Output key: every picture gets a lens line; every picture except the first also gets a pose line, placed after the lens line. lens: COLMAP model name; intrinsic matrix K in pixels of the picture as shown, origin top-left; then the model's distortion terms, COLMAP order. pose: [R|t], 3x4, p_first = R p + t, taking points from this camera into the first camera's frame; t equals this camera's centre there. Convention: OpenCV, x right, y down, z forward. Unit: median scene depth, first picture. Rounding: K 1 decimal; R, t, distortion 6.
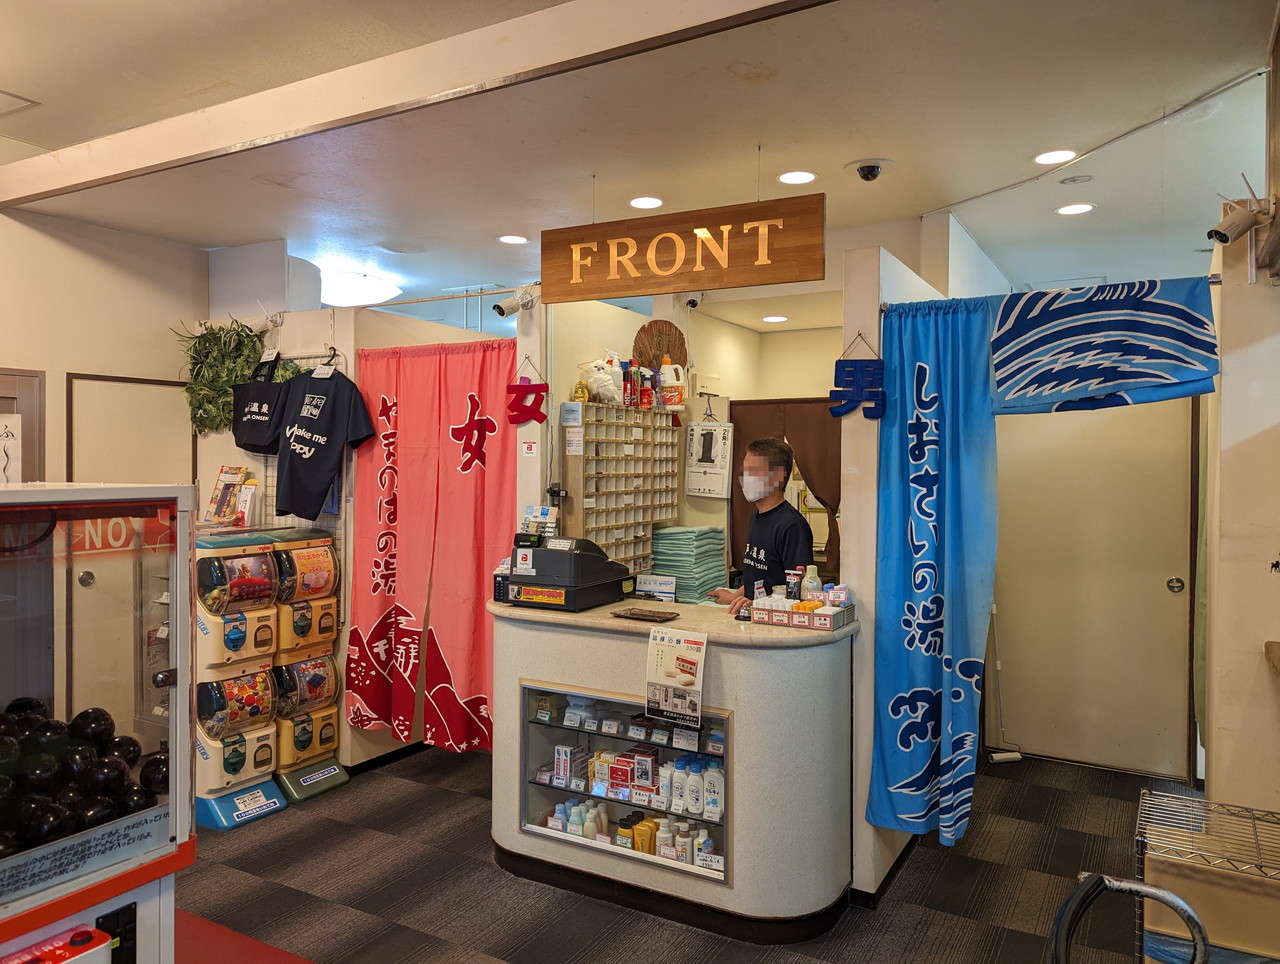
lens RADIAL K [[911.6, 0, 638.5], [0, 911.6, 470.3], [0, 0, 1]] dist [0.055983, -0.037889]
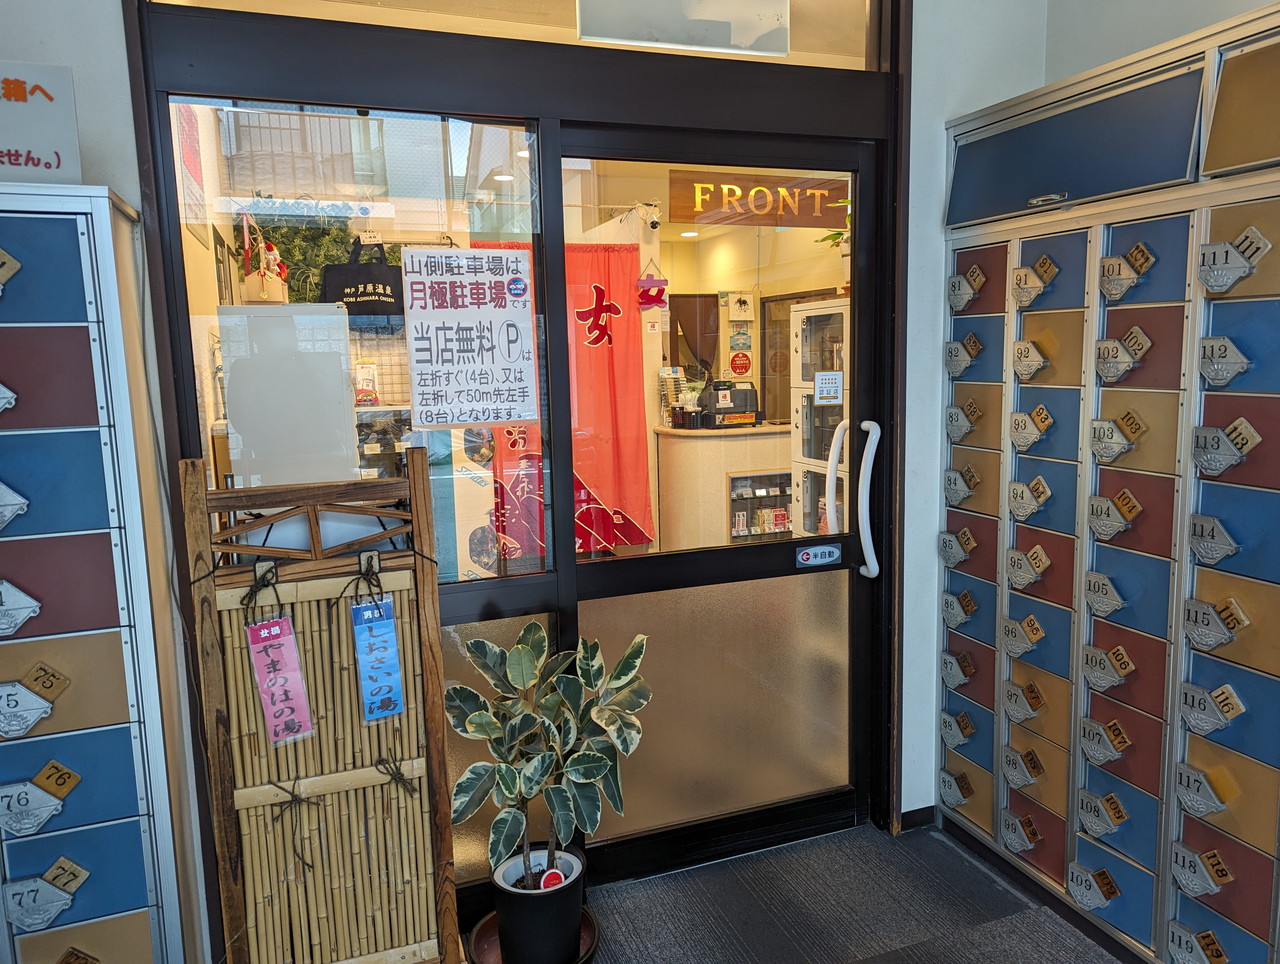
lens RADIAL K [[911.6, 0, 647.3], [0, 911.6, 471.1], [0, 0, 1]] dist [0.055983, -0.037889]
pose [[0.641248, -0.120916, 0.757747, -1.297508], [0.033892, 0.991006, 0.129457, 0.015905], [-0.766585, -0.057332, 0.639578, 0.100464]]
